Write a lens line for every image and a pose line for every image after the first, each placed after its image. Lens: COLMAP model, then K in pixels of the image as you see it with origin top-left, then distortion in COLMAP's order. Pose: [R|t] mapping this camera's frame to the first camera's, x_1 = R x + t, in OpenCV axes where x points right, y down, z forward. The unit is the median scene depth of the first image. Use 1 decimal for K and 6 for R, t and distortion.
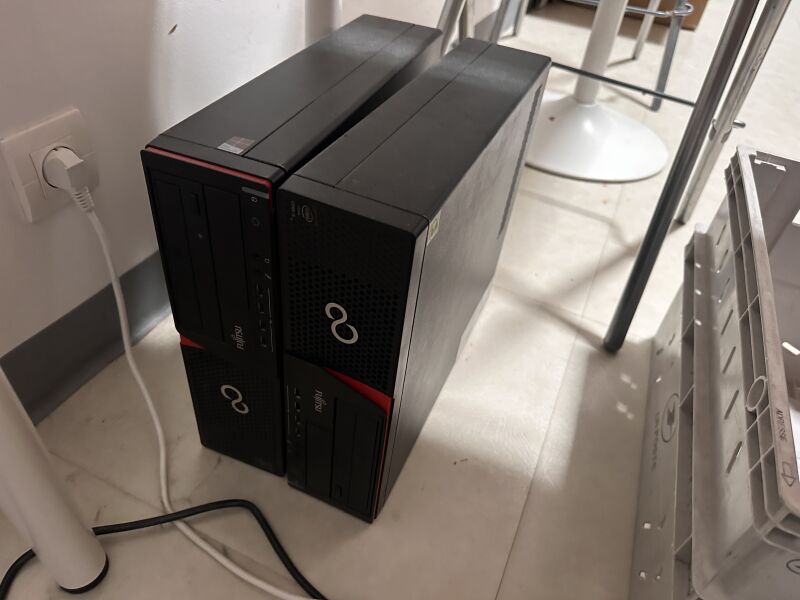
lens RADIAL K [[570.2, 0, 400.0], [0, 570.2, 300.0], [0, 0, 1]] dist [-0.000024, -0.007018]
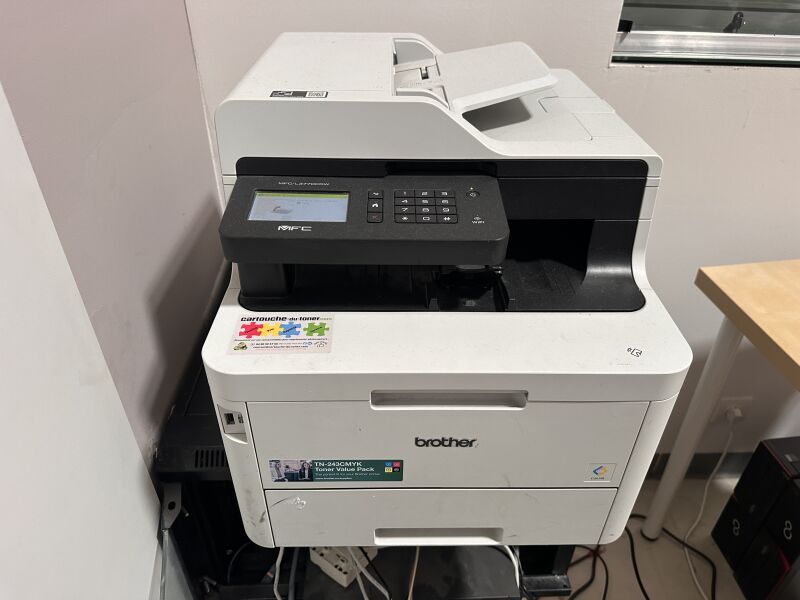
lens RADIAL K [[570.2, 0, 400.0], [0, 570.2, 300.0], [0, 0, 1]] dist [-0.000024, -0.007018]
pose [[0.427989, 0.425915, -0.797134, 0.639552], [-0.555557, 0.819664, 0.139669, -0.171712], [0.712869, 0.383076, 0.587427, -1.884550]]
